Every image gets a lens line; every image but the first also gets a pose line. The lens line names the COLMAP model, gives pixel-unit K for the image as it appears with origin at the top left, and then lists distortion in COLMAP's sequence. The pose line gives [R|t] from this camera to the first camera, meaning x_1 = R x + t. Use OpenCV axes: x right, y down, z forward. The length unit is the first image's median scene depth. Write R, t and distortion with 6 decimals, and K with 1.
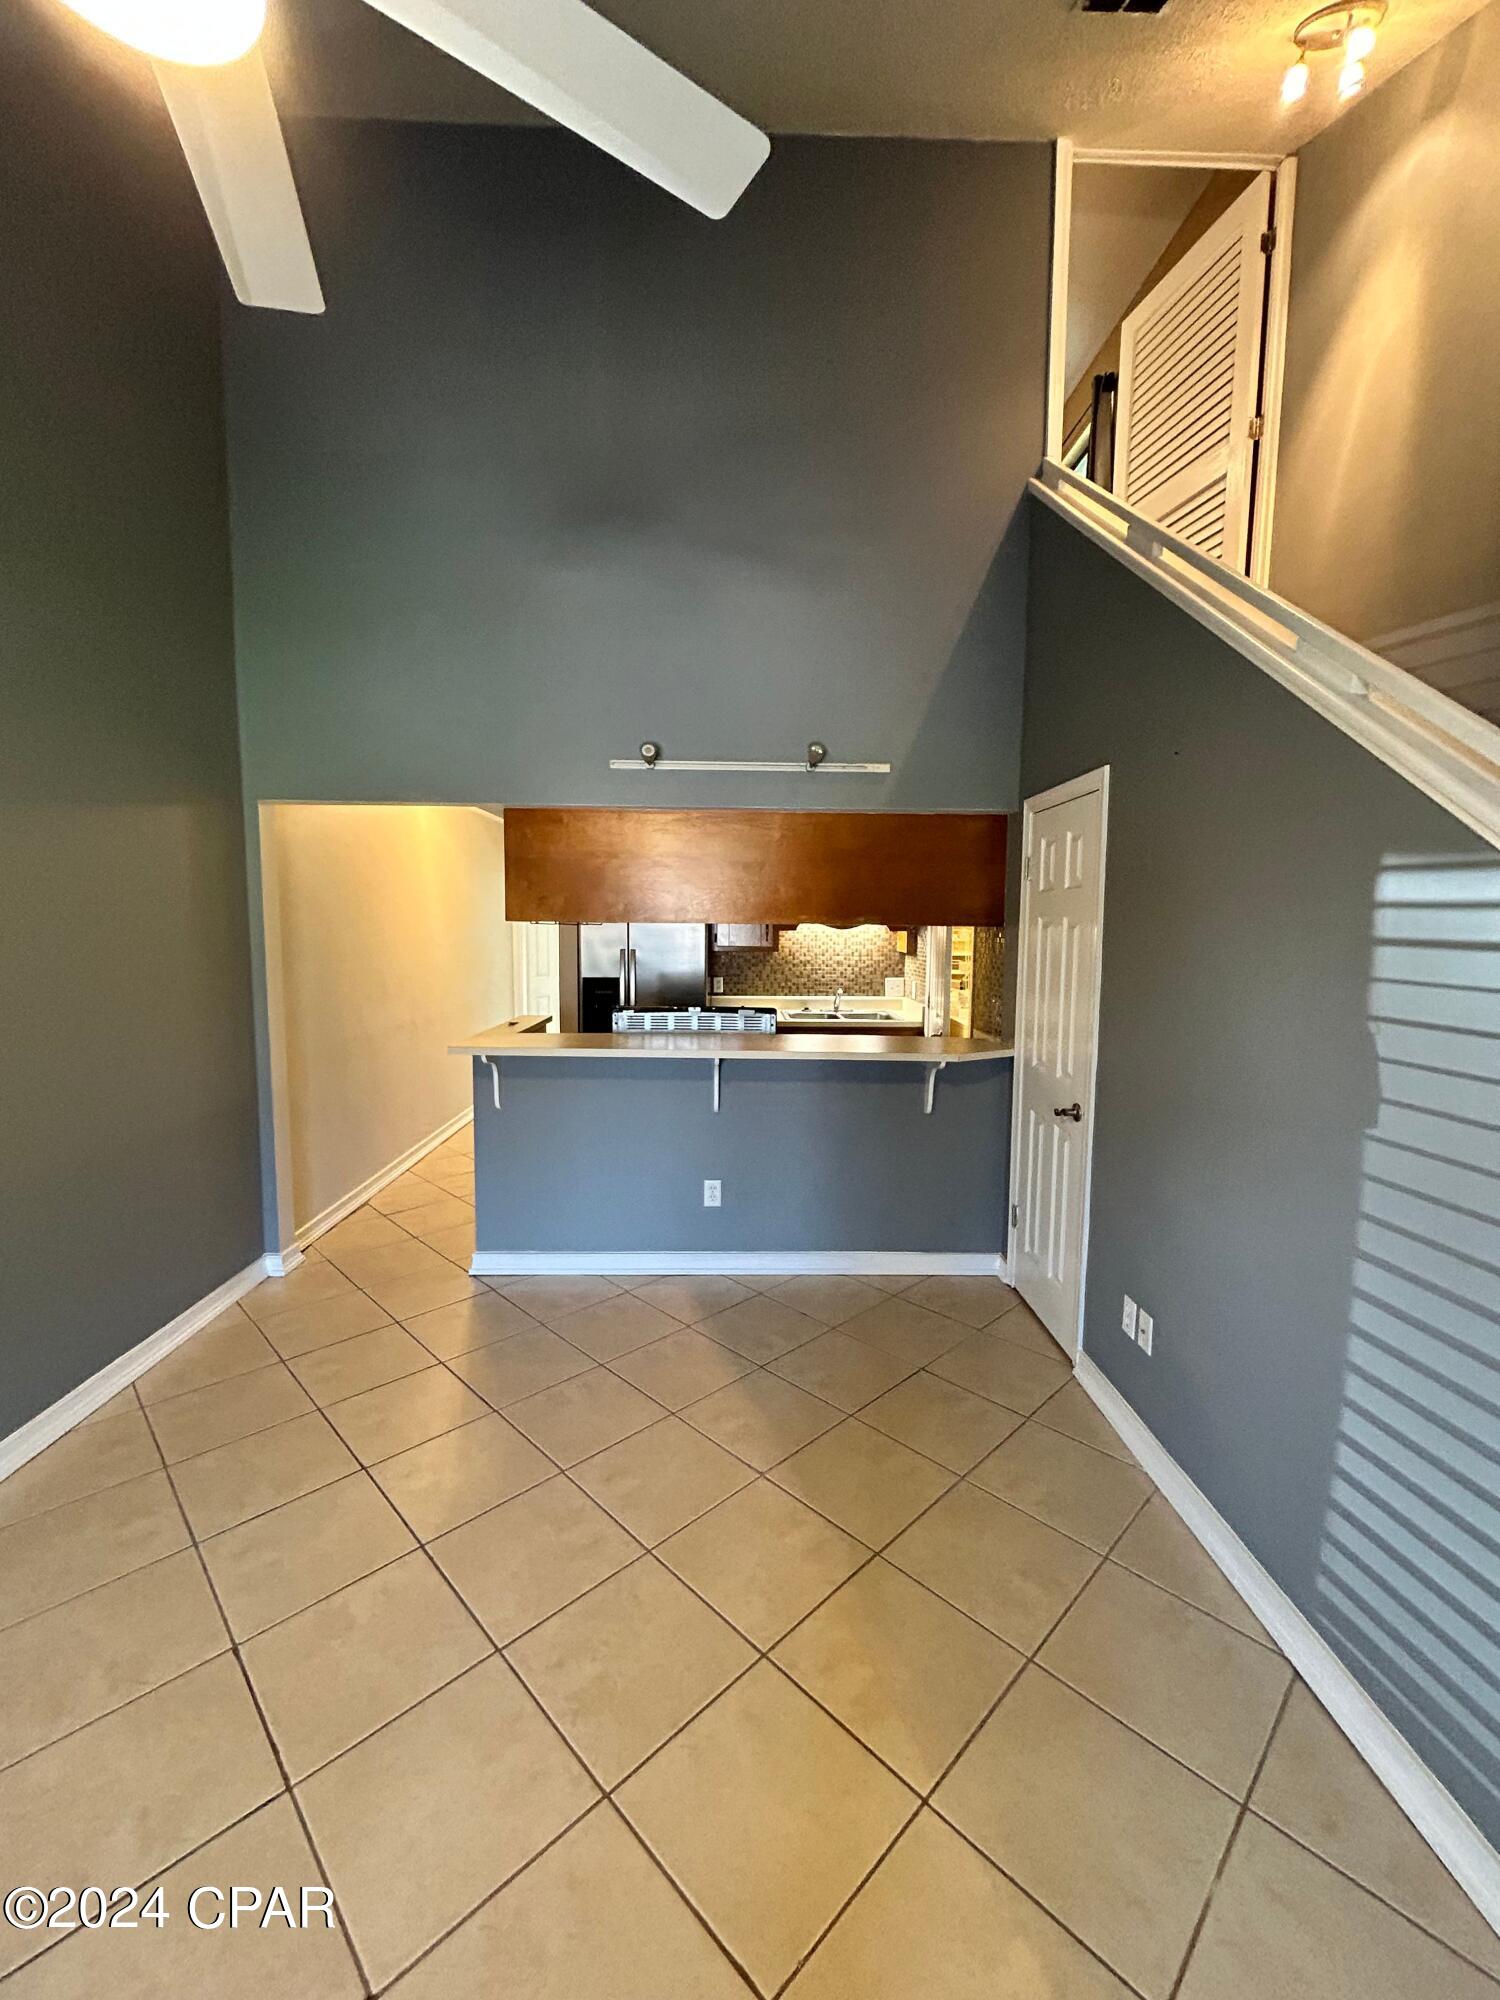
lens RADIAL K [[806.8, 0, 748.3], [0, 806.8, 994.5], [0, 0, 1]] dist [0.005220, -0.001579]
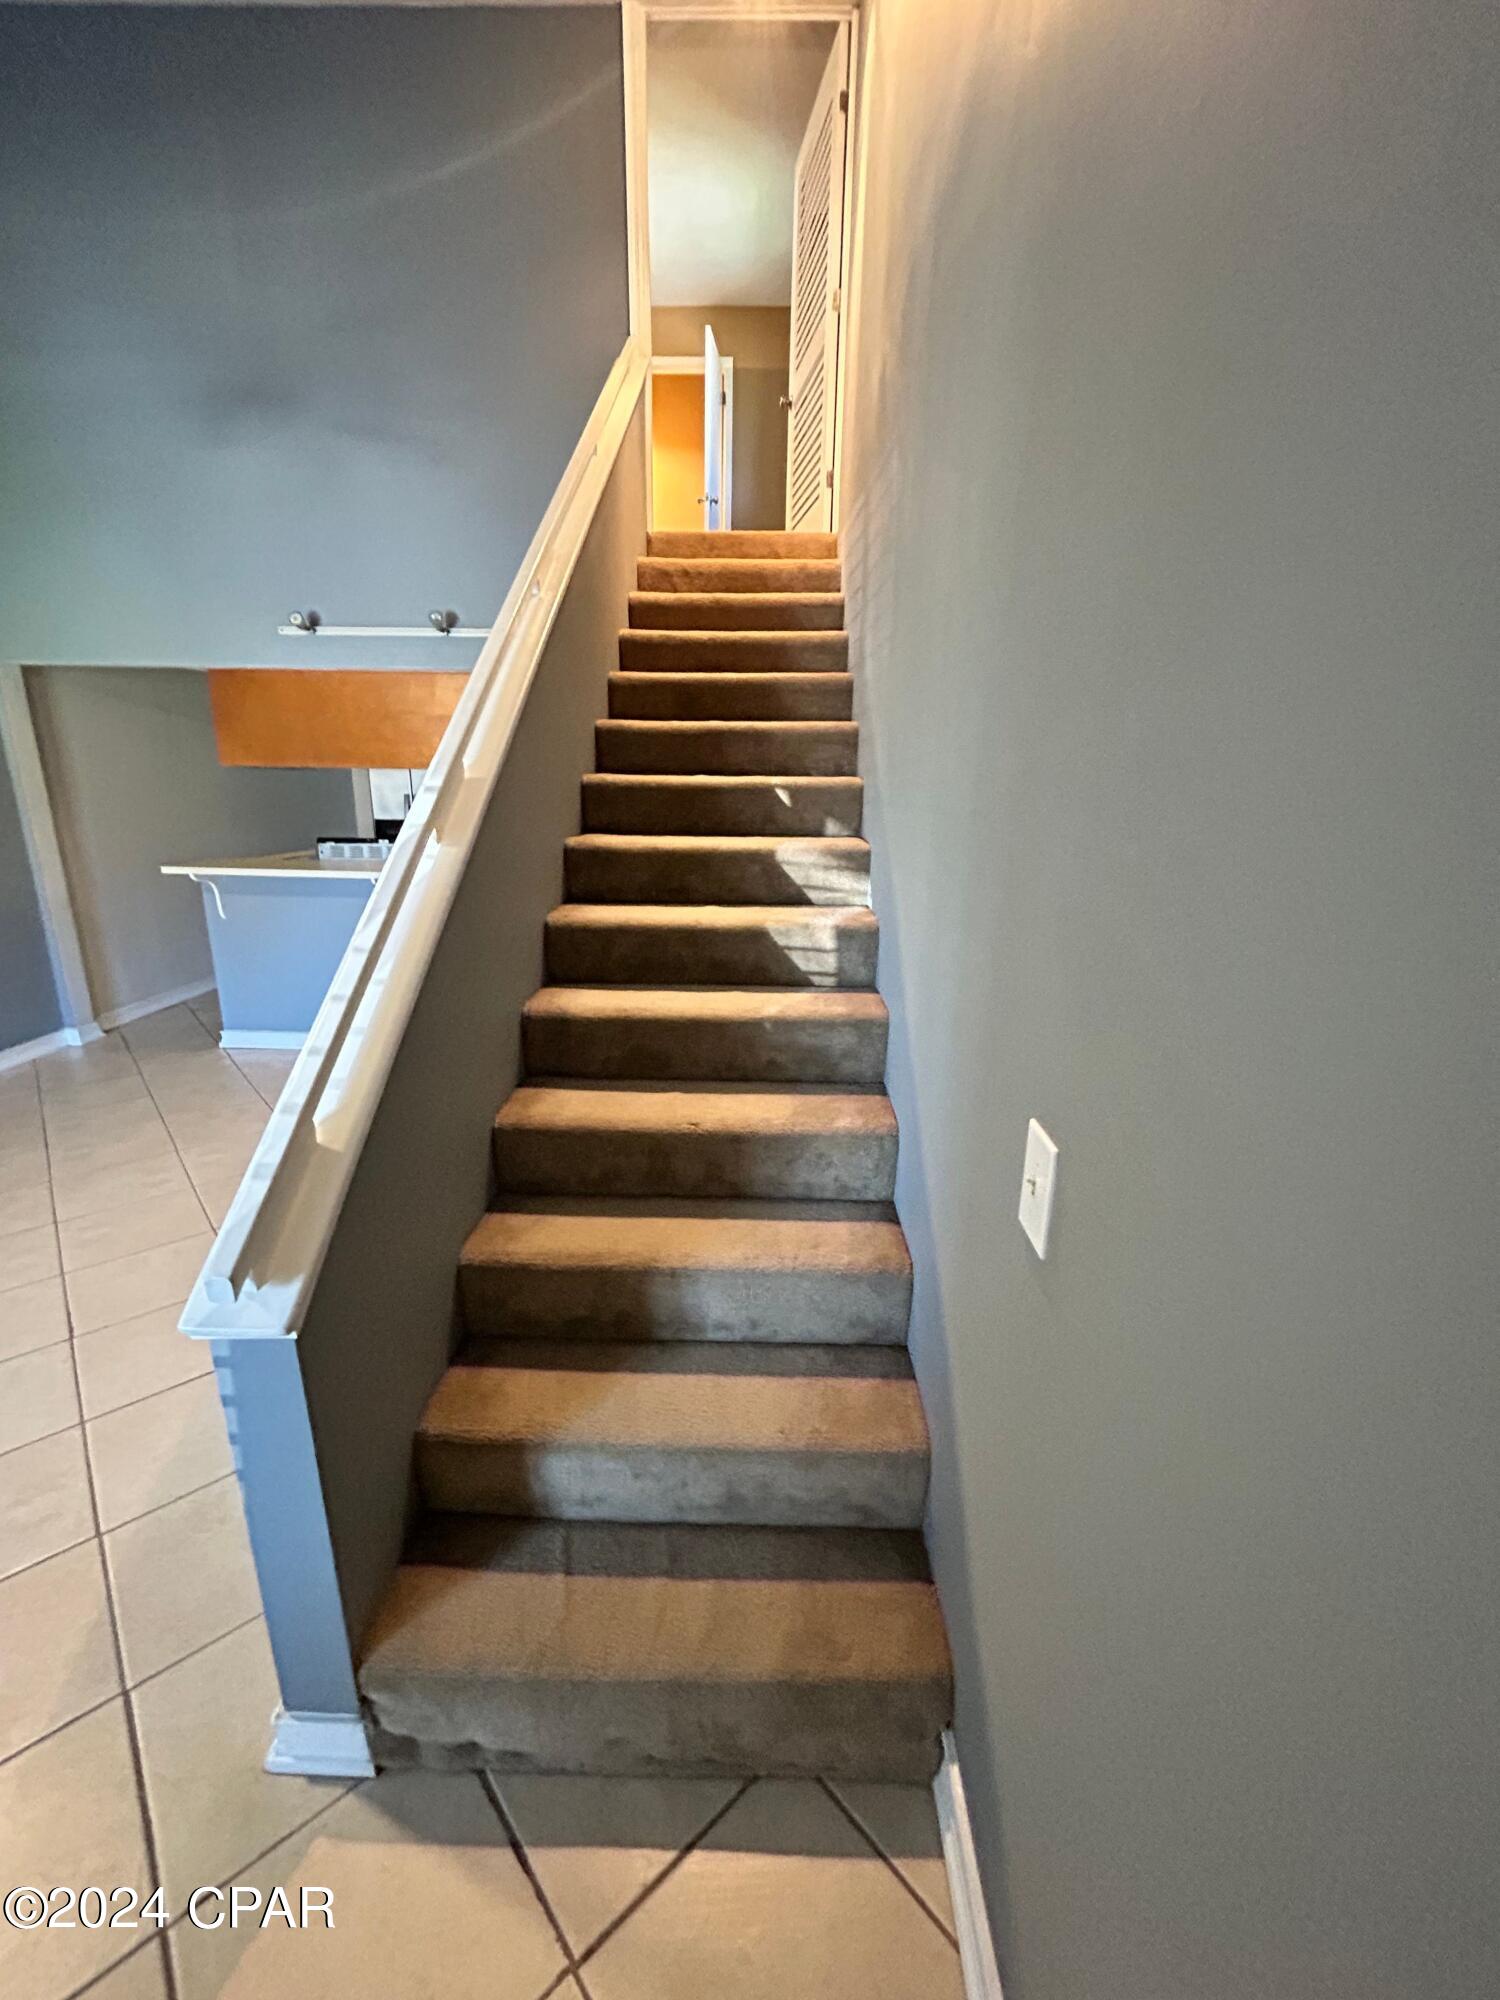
lens RADIAL K [[806.8, 0, 739.1], [0, 806.8, 994.1], [0, 0, 1]] dist [0.005220, -0.001579]
pose [[0.998906, 0.019837, -0.042349, 0.562543], [-0.012291, 0.985104, 0.171521, 0.030603], [0.045121, -0.170813, 0.984270, -0.231960]]
